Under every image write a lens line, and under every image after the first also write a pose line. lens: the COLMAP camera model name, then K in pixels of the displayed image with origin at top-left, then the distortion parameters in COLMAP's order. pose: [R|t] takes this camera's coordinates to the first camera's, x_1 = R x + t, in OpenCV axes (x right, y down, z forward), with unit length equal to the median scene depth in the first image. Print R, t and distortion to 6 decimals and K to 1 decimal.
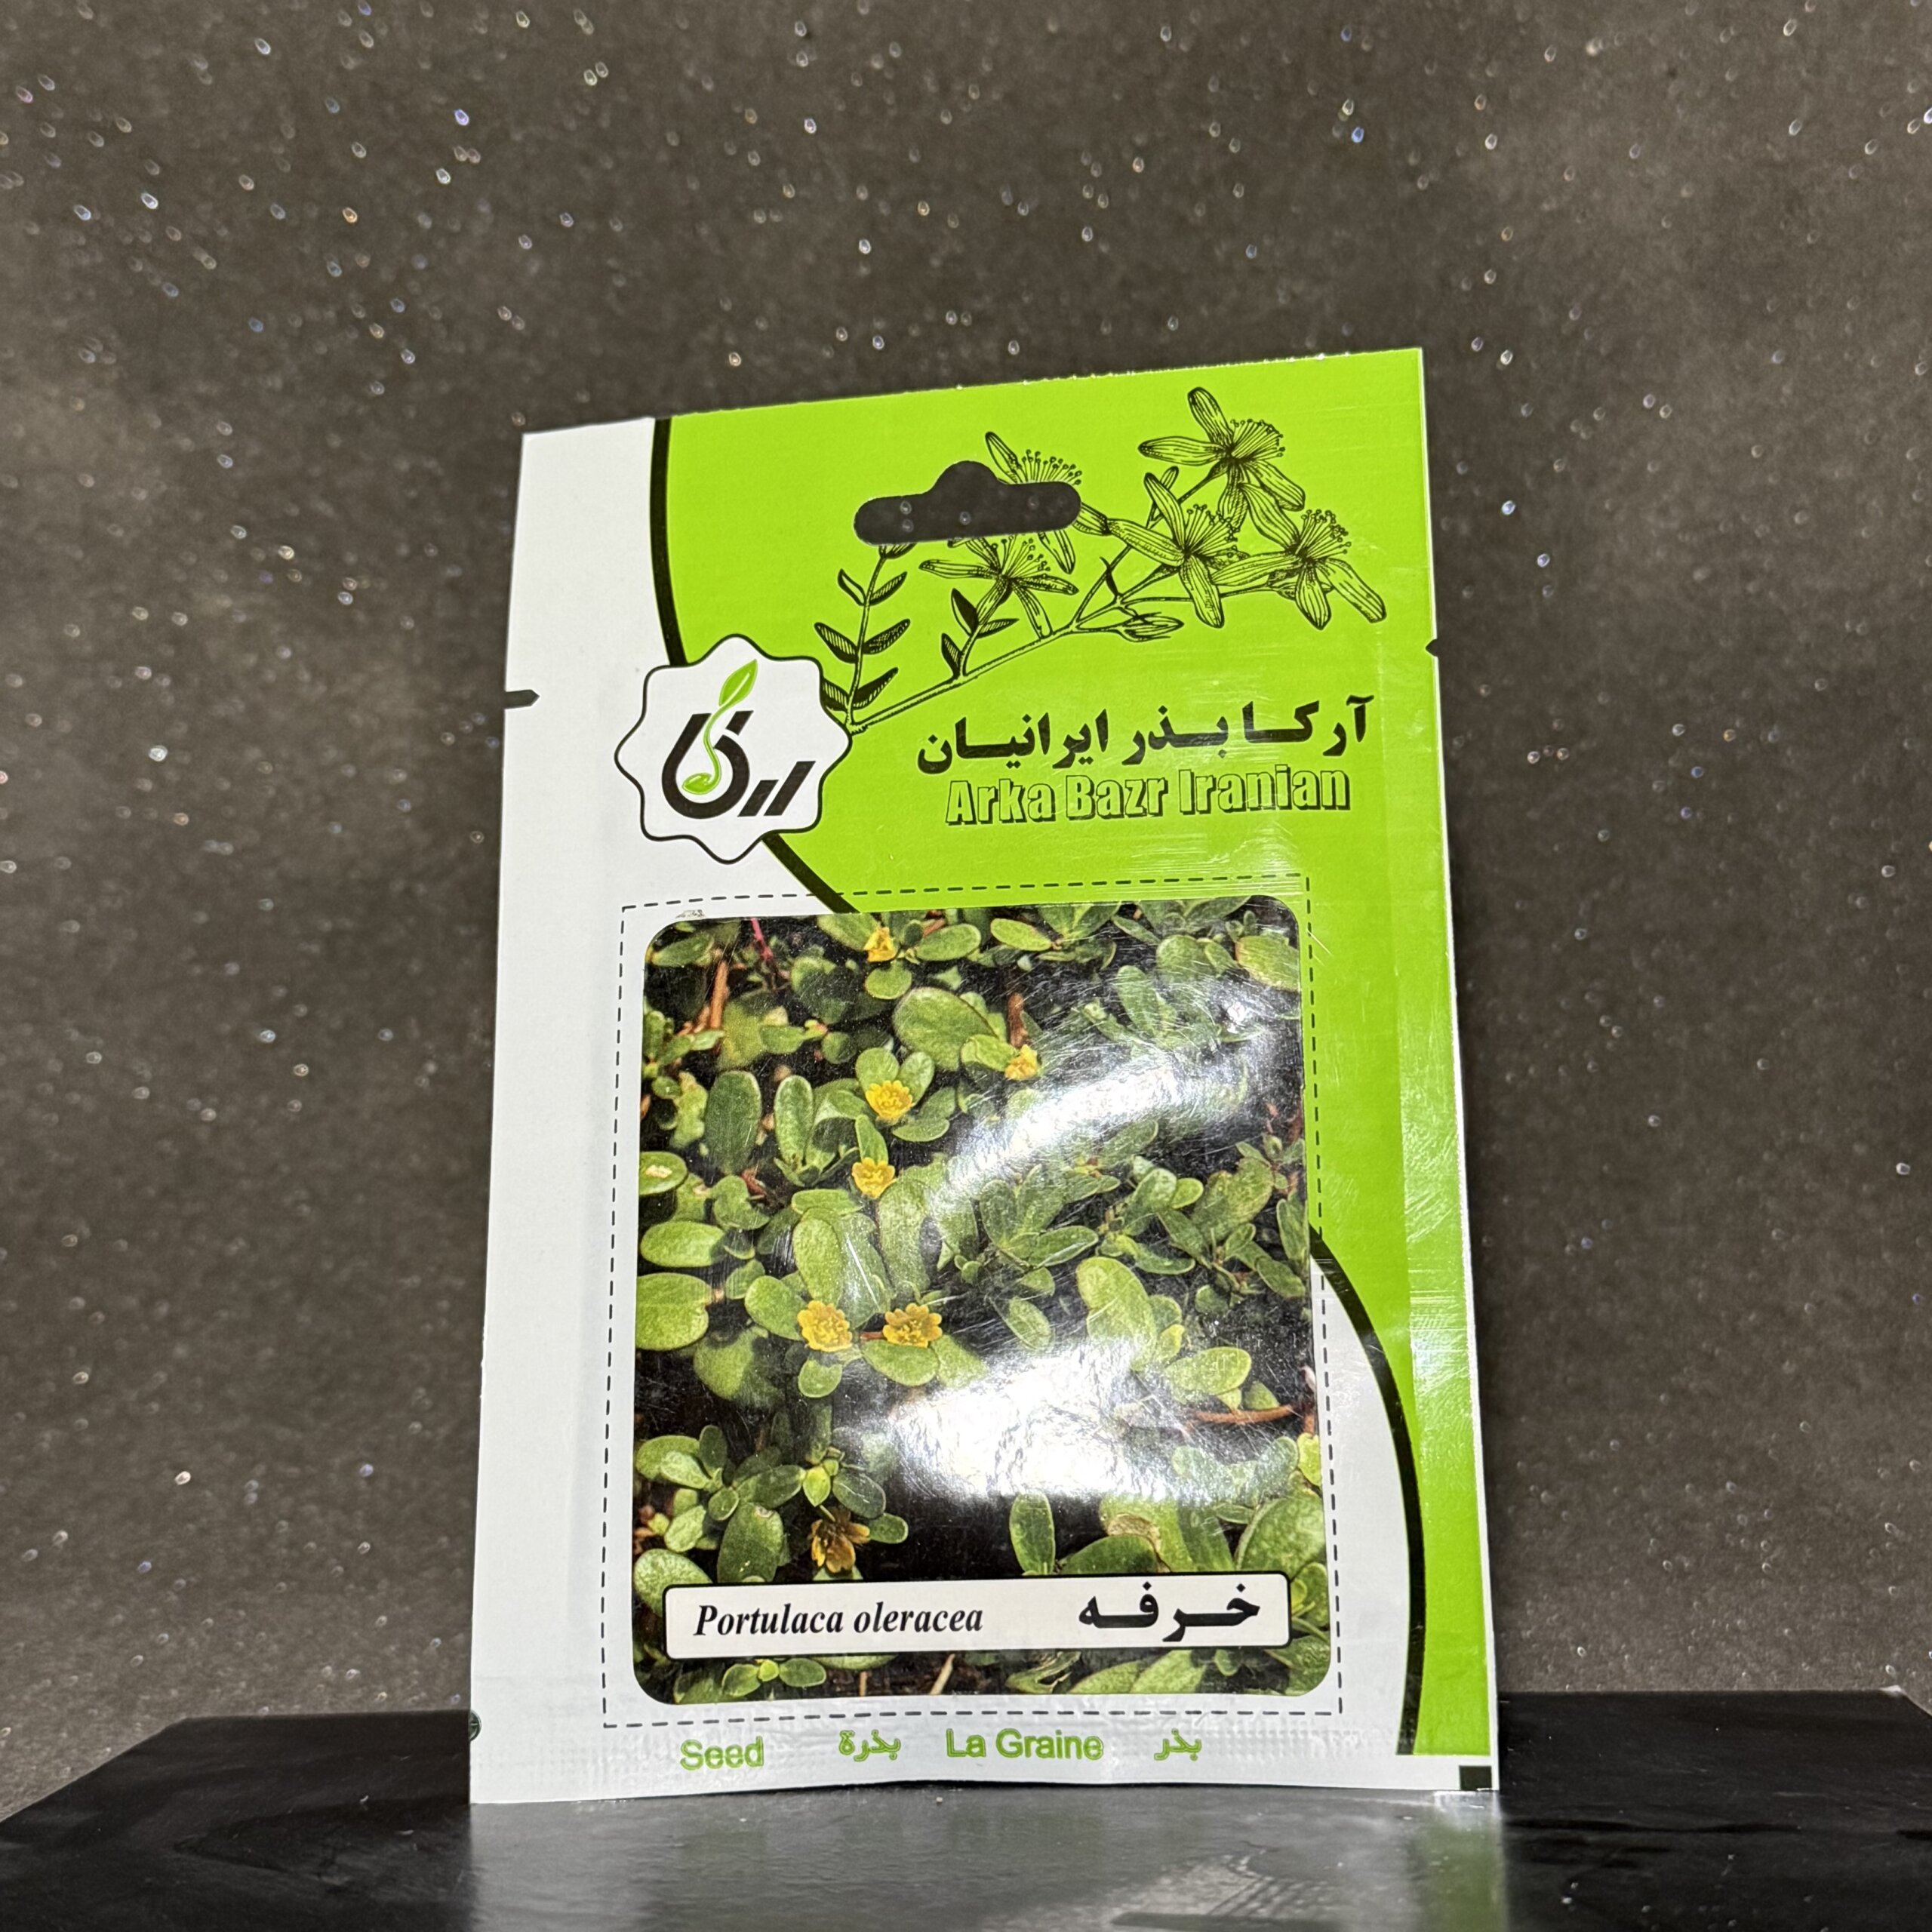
lens RADIAL K [[3034.5, 0, 966.0], [0, 3034.5, 966.0], [0, 0, 1]] dist [0.212061, -0.475971]
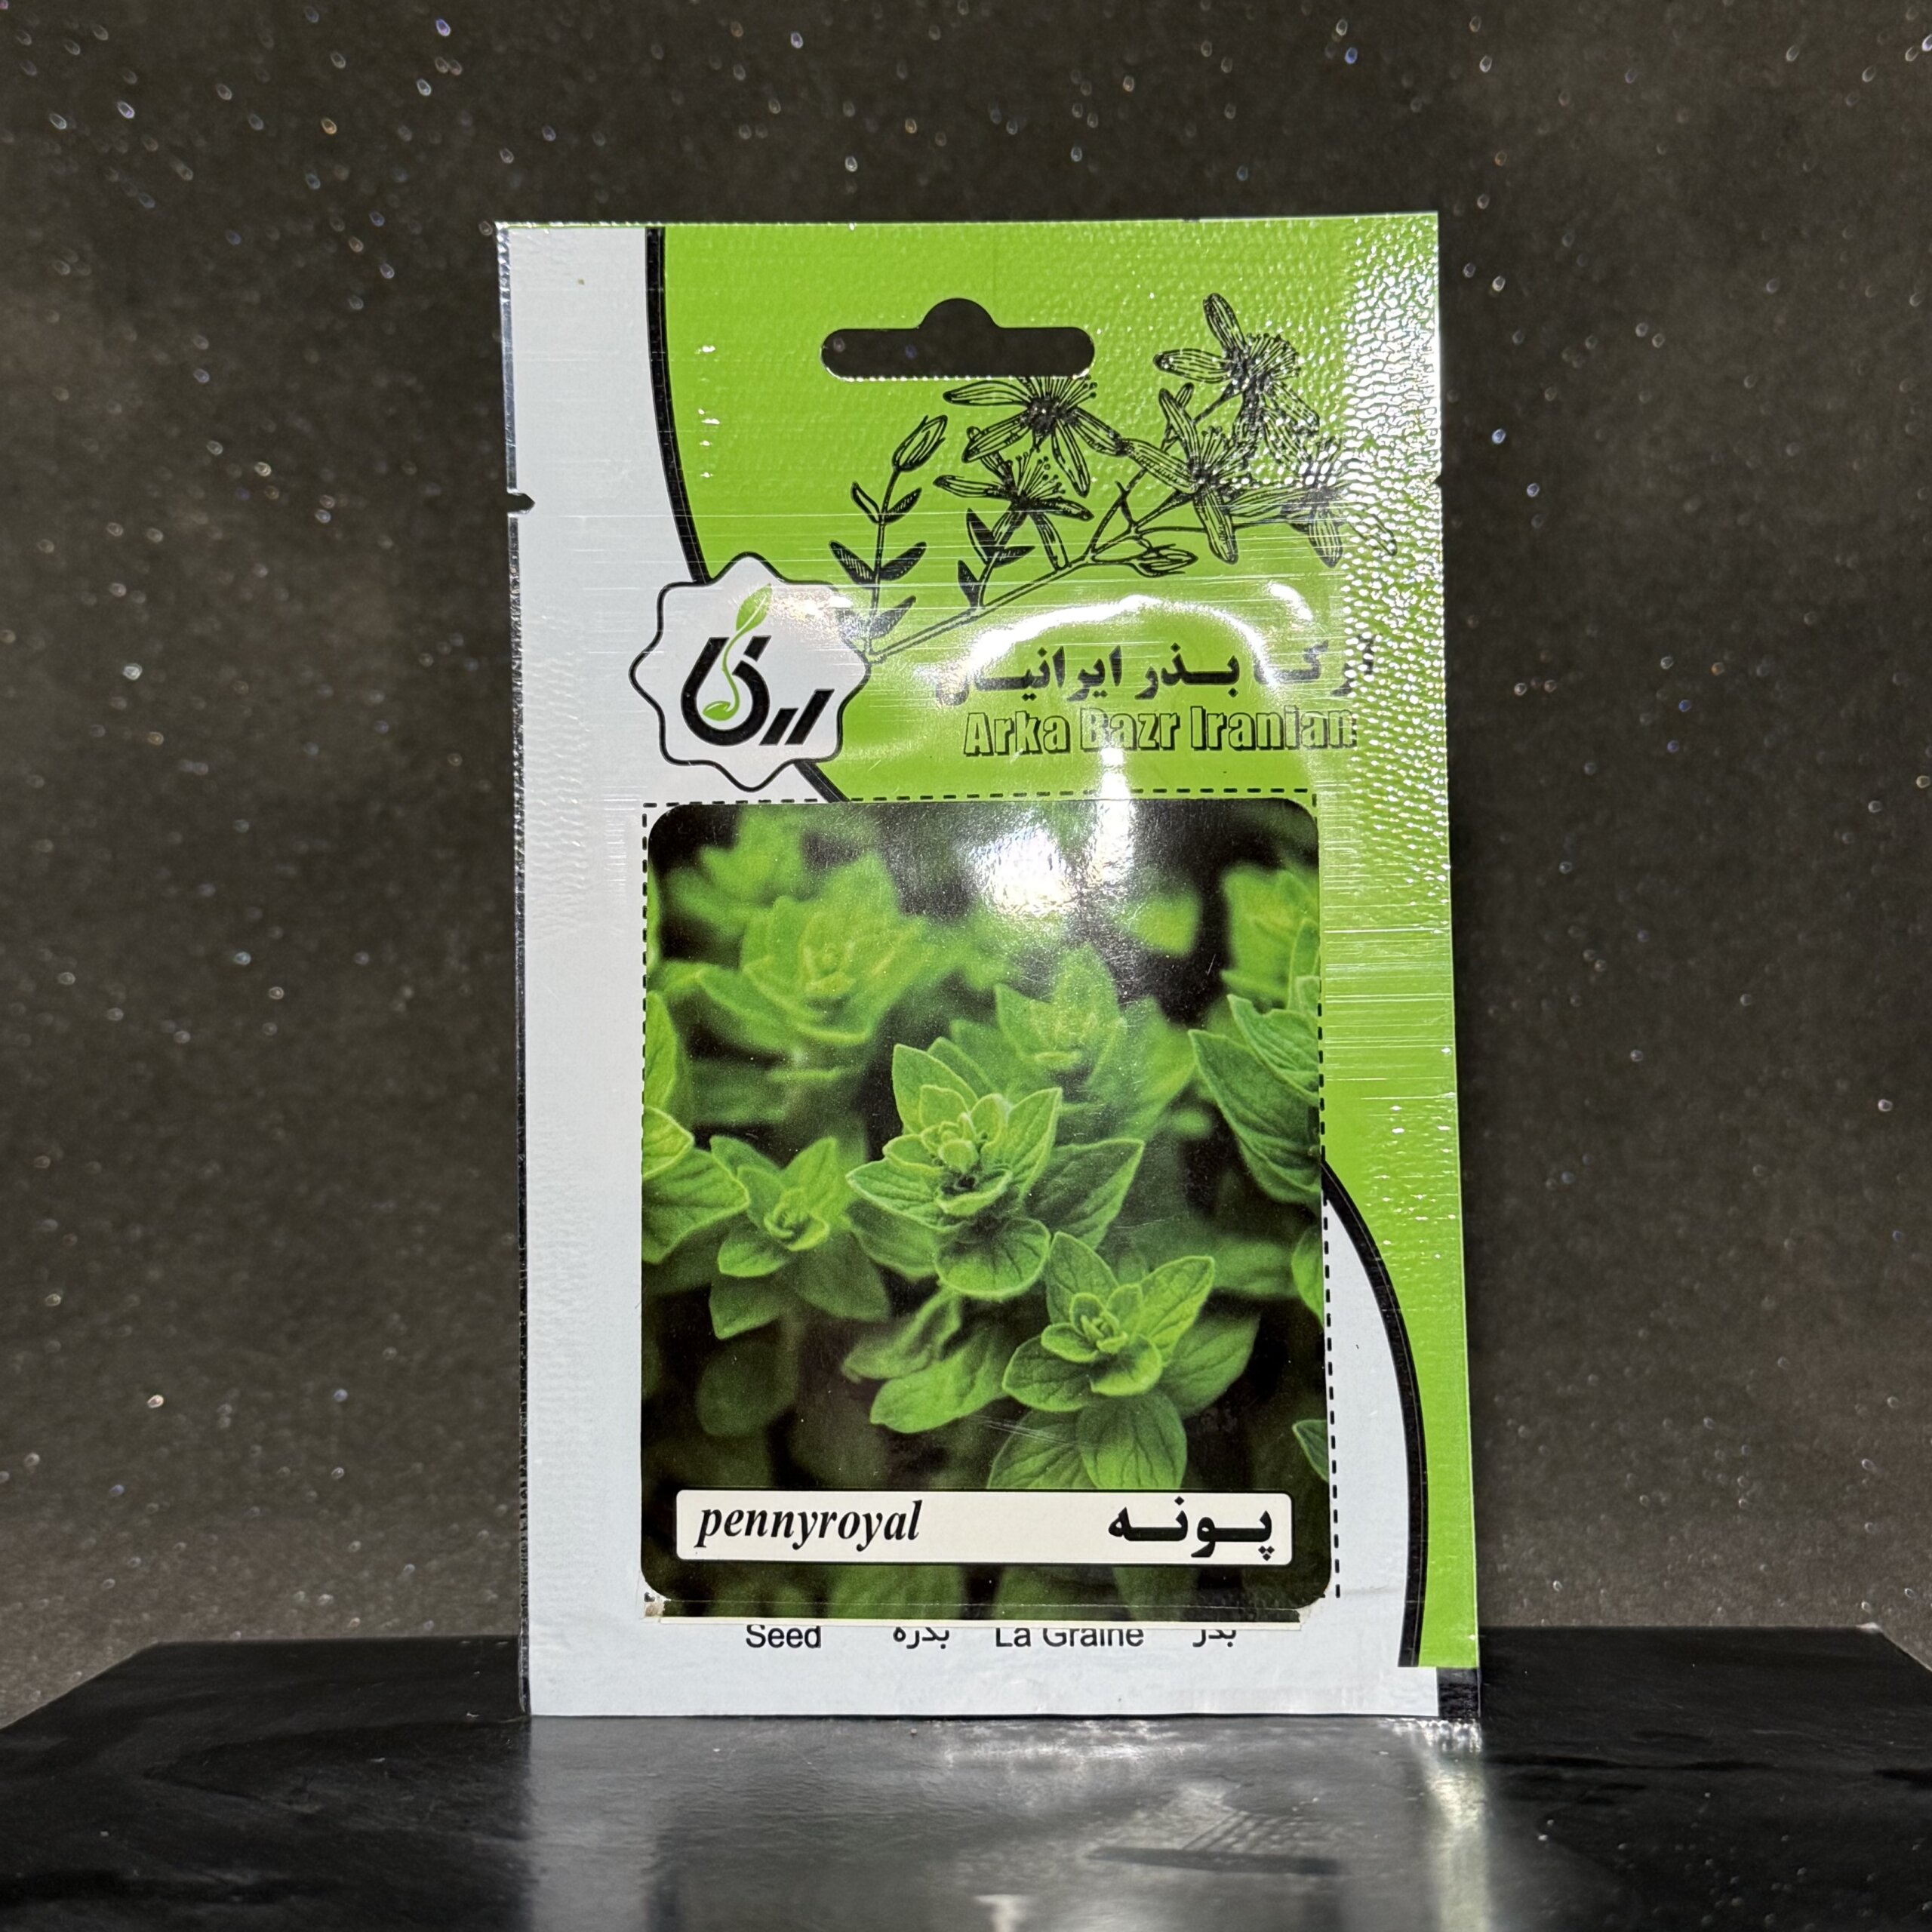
lens RADIAL K [[2802.0, 0, 971.8], [0, 2802.0, 946.7], [0, 0, 1]] dist [0.190016, -0.400056]
pose [[0.999900, 0.008943, 0.010967, -0.001970], [-0.009120, 0.999827, 0.016186, 0.002130], [-0.010820, -0.016284, 0.999809, 0.082311]]
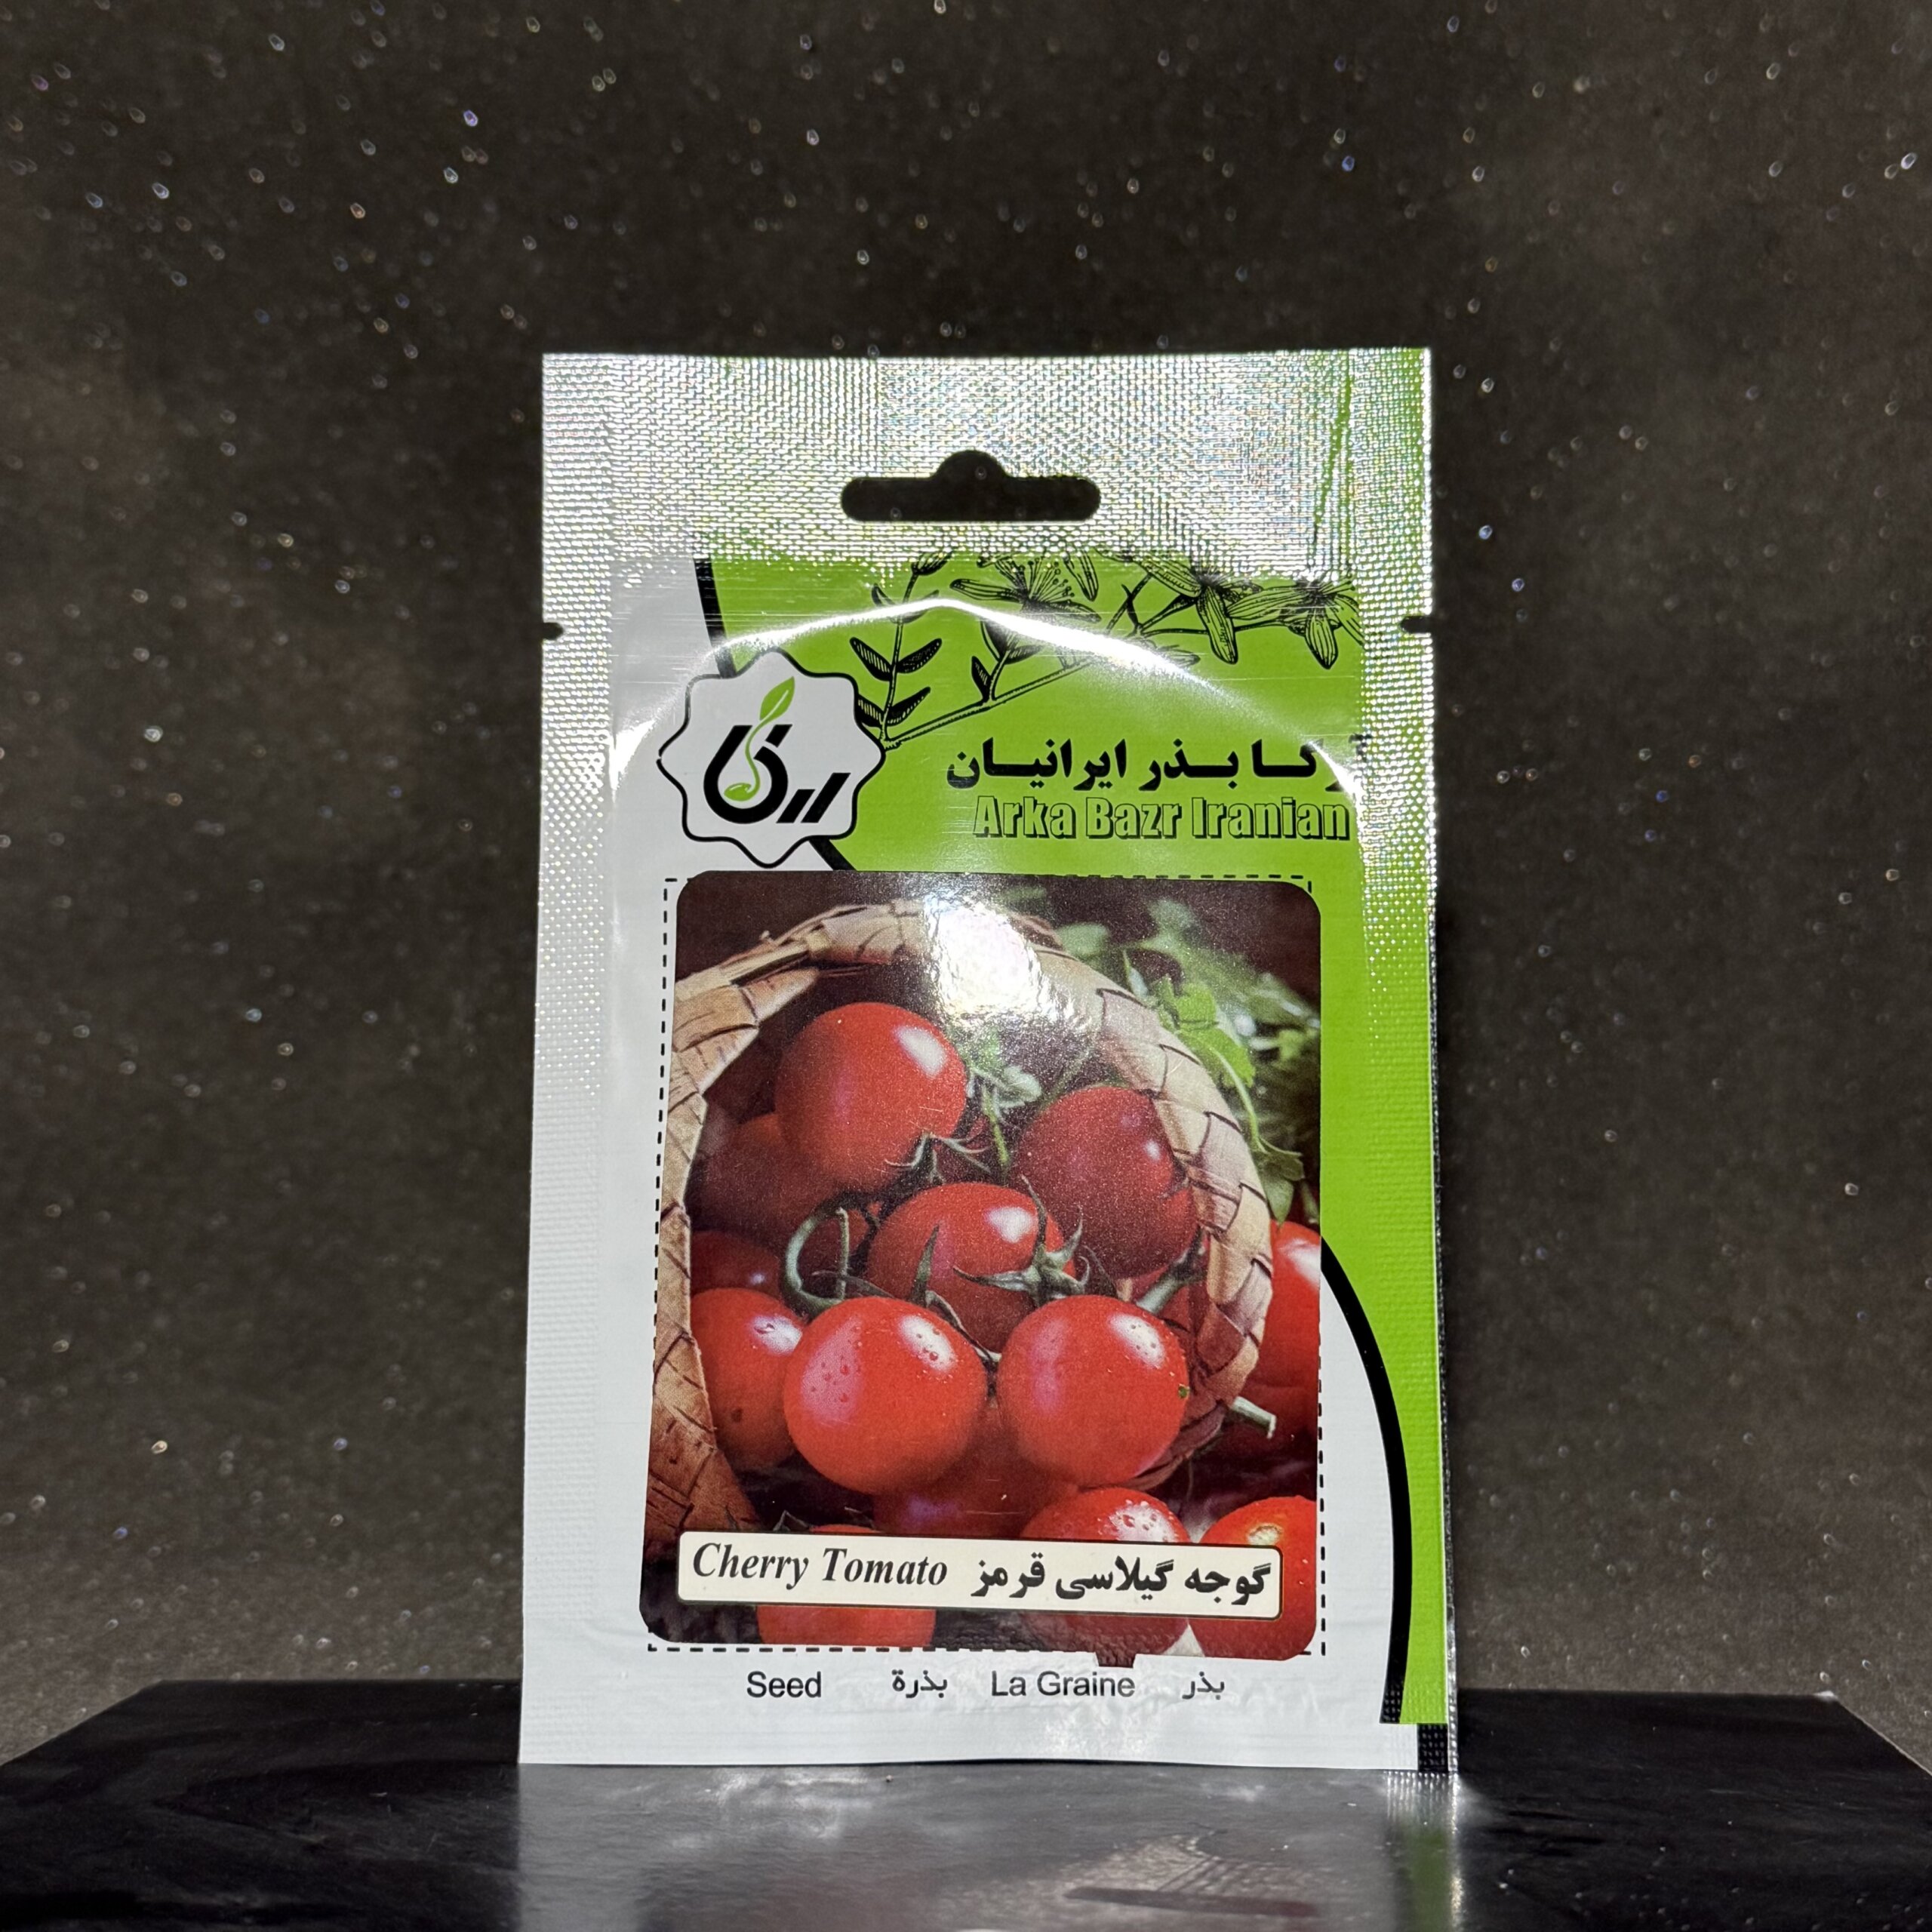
lens RADIAL K [[3041.8, 0, 953.9], [0, 3041.8, 966.3], [0, 0, 1]] dist [0.204887, -0.432438]
pose [[0.999558, 0.028117, 0.009702, -0.006073], [-0.028122, 0.999604, 0.000363, -0.000150], [-0.009688, -0.000635, 0.999953, -0.022008]]
